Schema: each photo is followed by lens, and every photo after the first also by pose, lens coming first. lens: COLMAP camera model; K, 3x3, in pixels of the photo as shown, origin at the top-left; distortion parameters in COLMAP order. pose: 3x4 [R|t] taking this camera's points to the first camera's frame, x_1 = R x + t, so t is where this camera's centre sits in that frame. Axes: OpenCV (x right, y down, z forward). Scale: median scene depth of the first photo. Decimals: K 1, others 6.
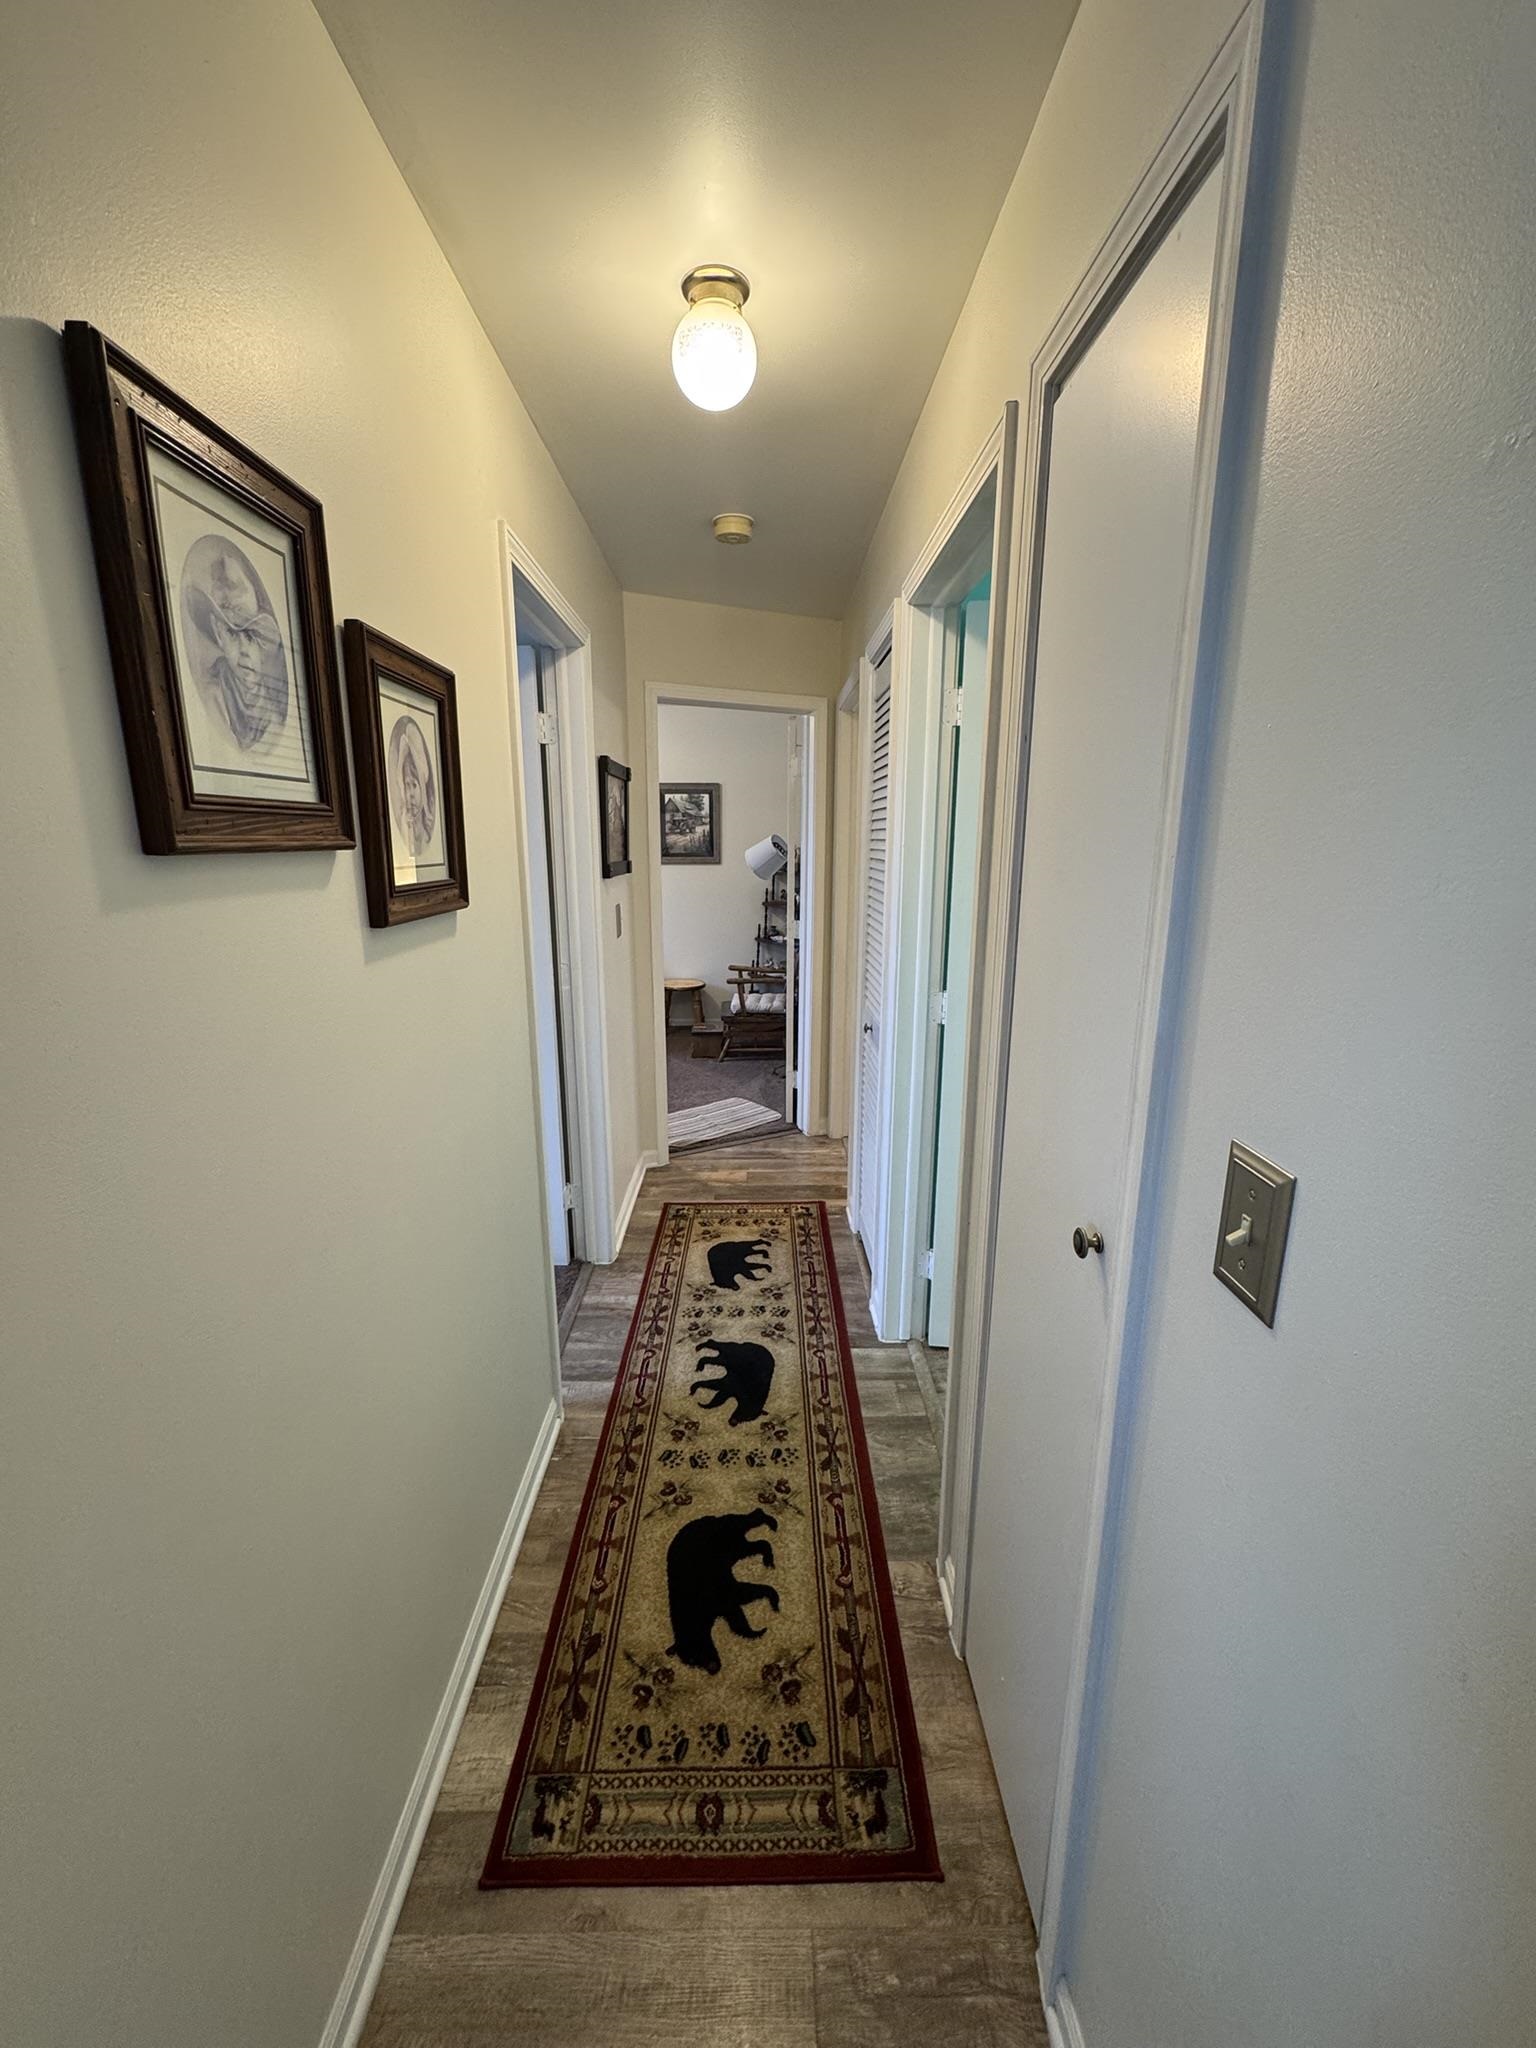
lens RADIAL K [[807.5, 0, 768.0], [0, 807.5, 1024.0], [0, 0, 1]] dist [-0.001932, -0.000330]
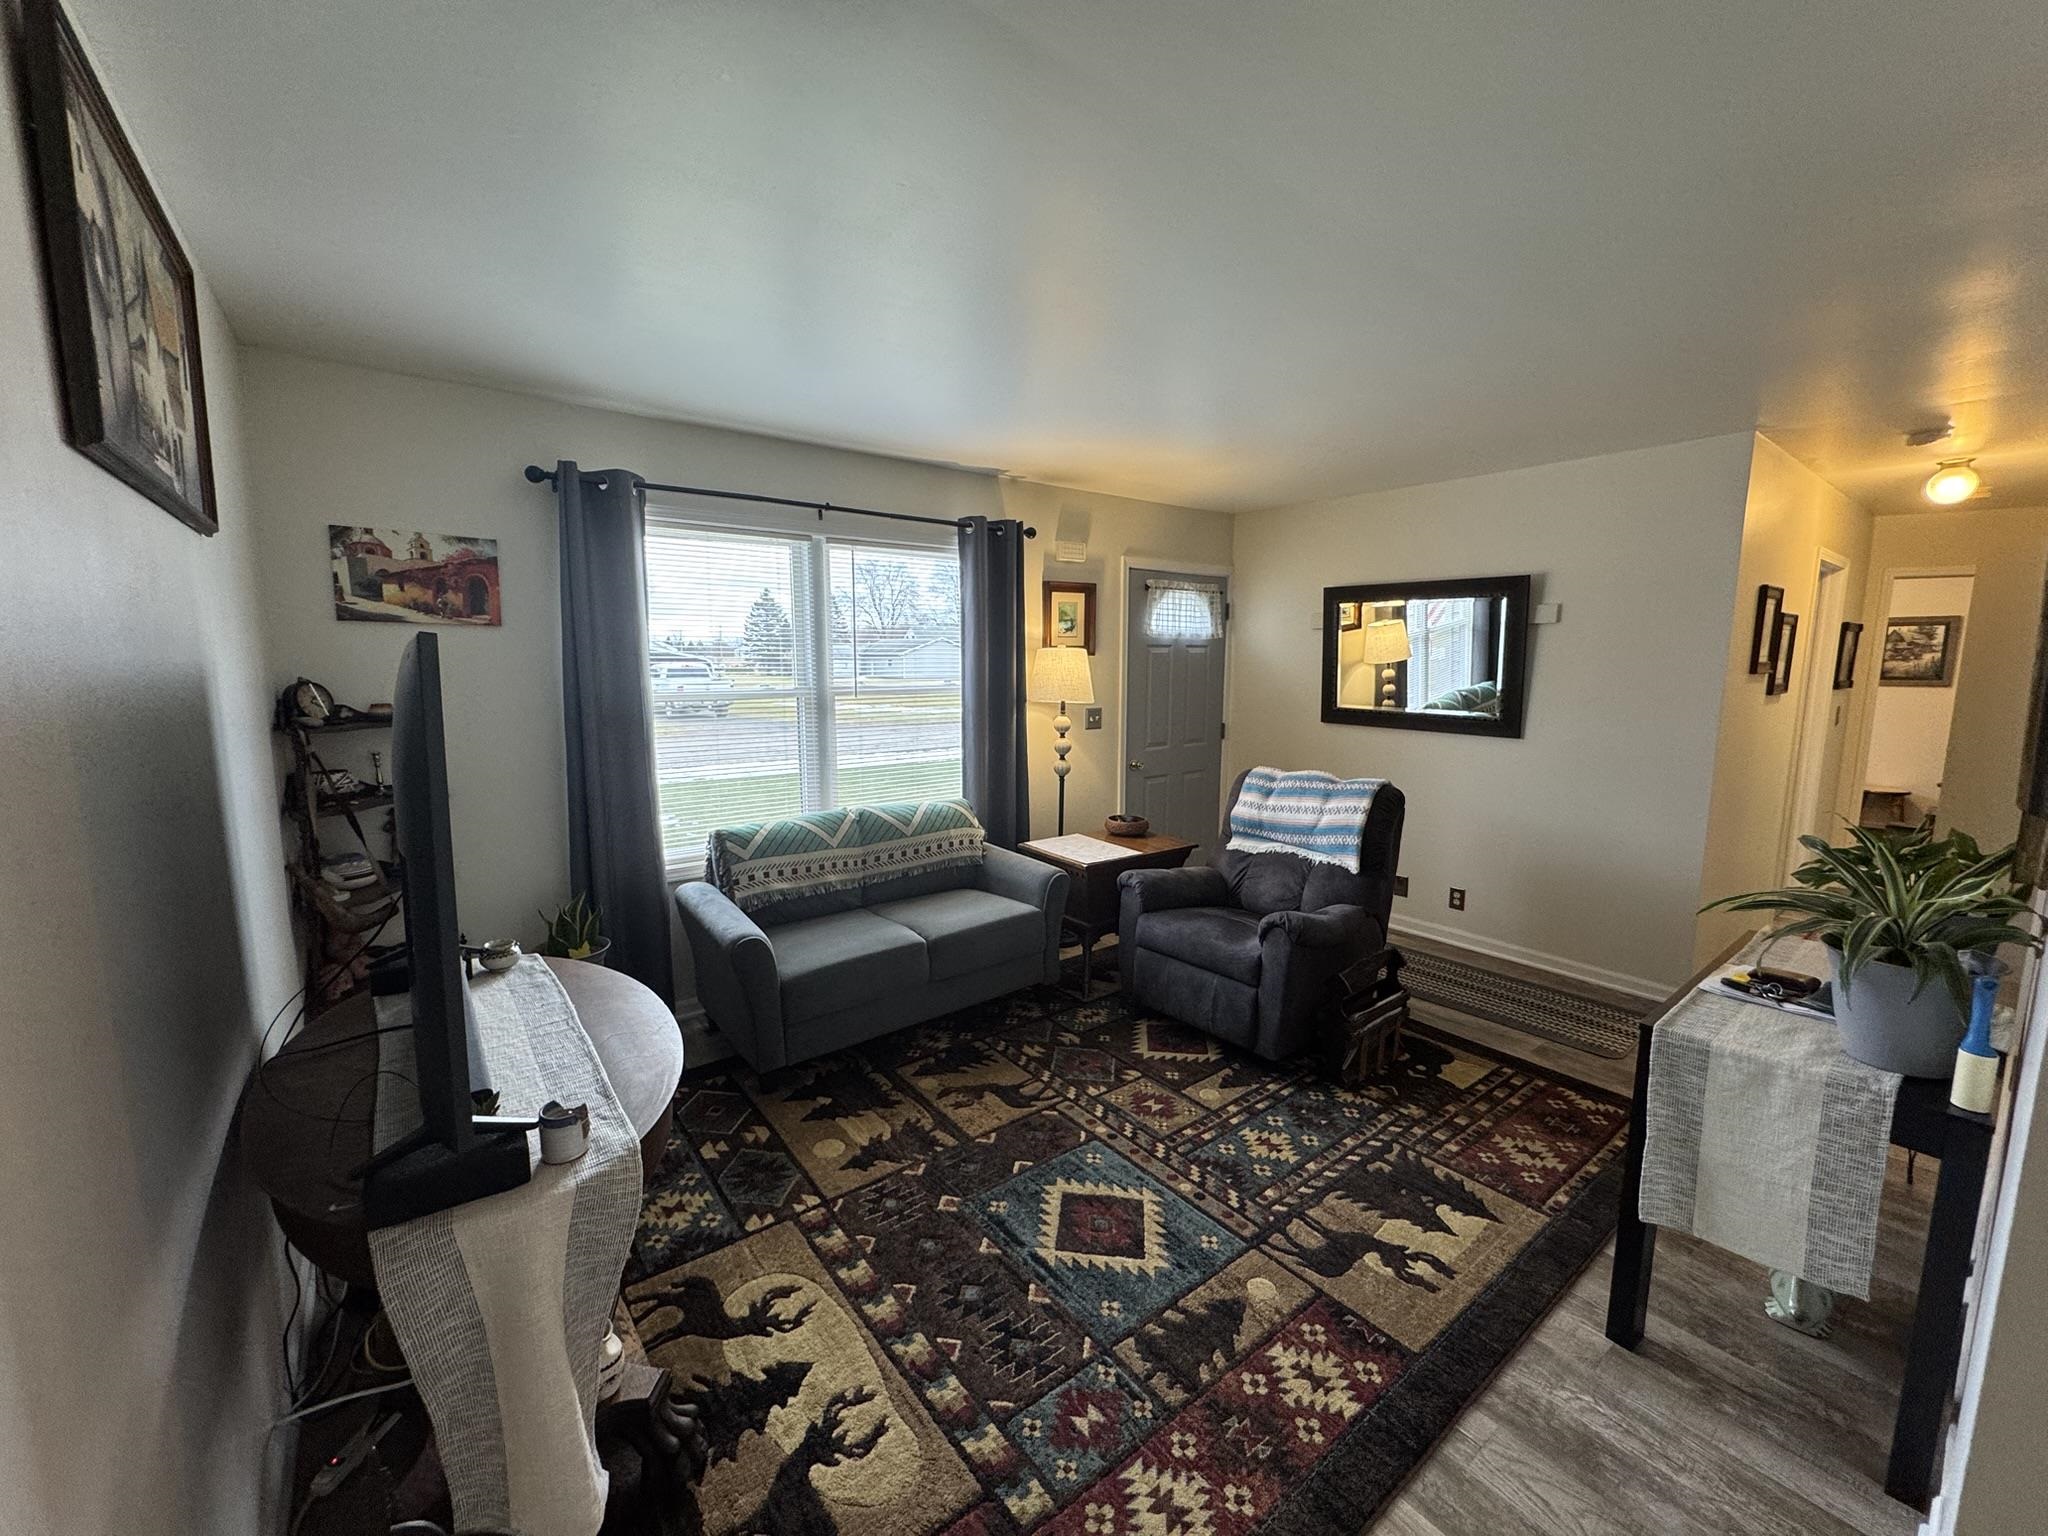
lens RADIAL K [[807.5, 0, 1024.0], [0, 807.5, 768.0], [0, 0, 1]] dist [-0.001932, -0.000330]
pose [[0.609700, 0.101481, -0.786109, 0.046500], [-0.177253, 0.984110, -0.010434, 0.152357], [0.772559, 0.145702, 0.618000, -0.666279]]
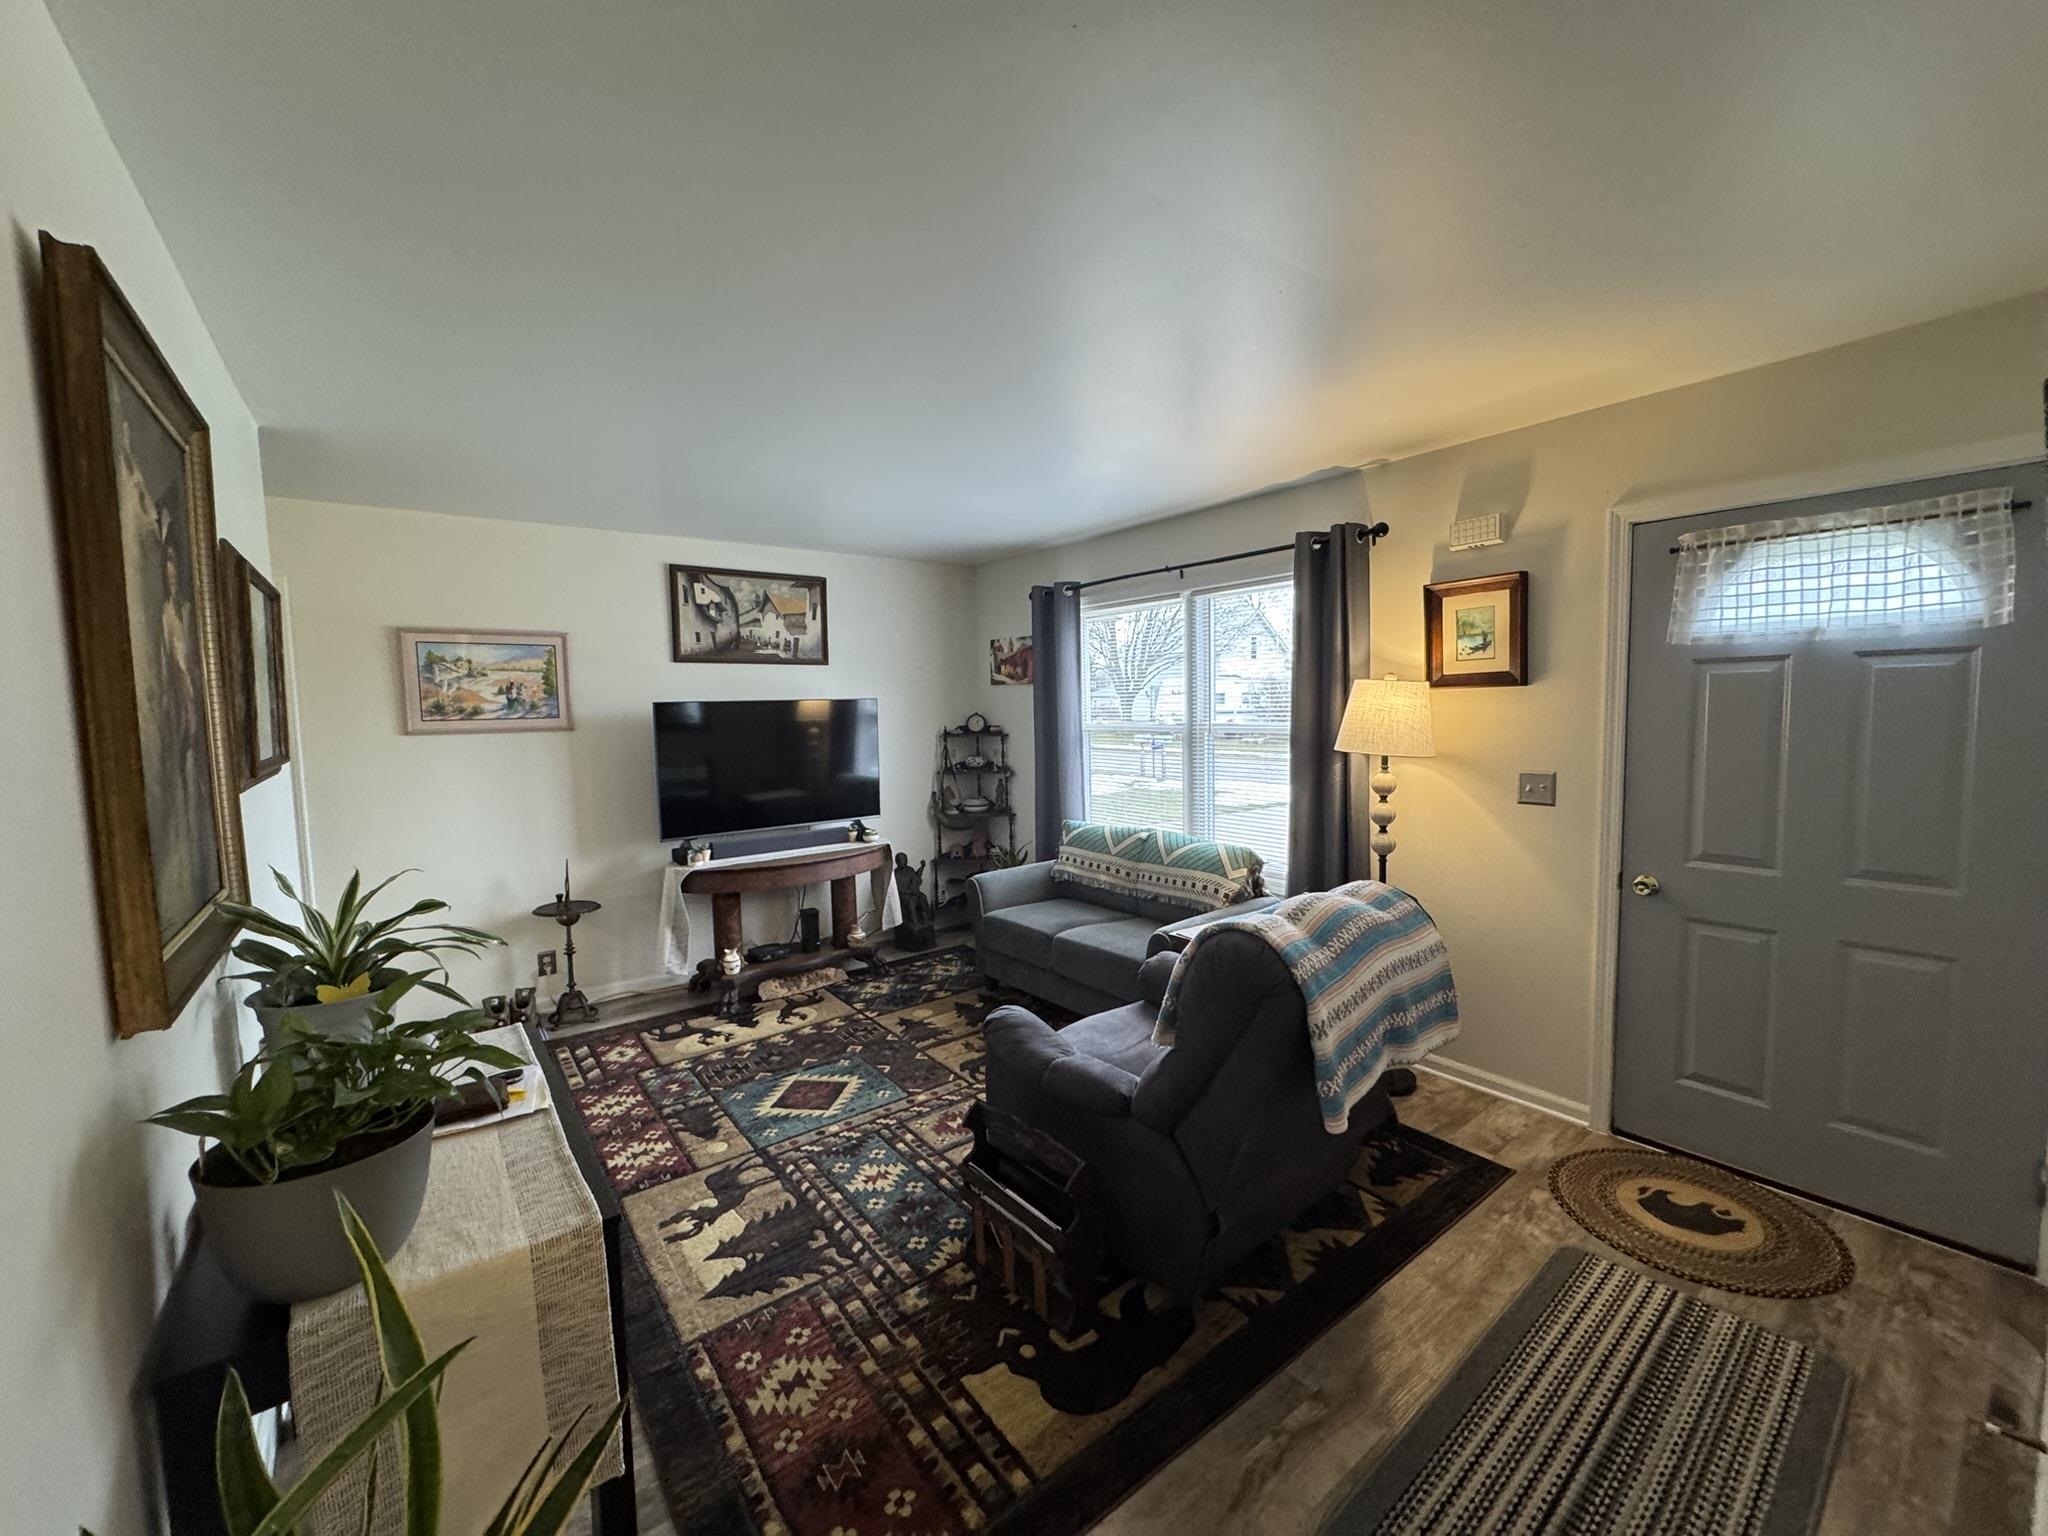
lens RADIAL K [[807.5, 0, 1024.0], [0, 807.5, 768.0], [0, 0, 1]] dist [-0.001932, -0.000330]
pose [[-0.791716, 0.057183, -0.608207, -0.030324], [-0.124424, 0.959645, 0.252190, -0.110975], [0.598084, 0.275339, -0.752651, 0.481641]]
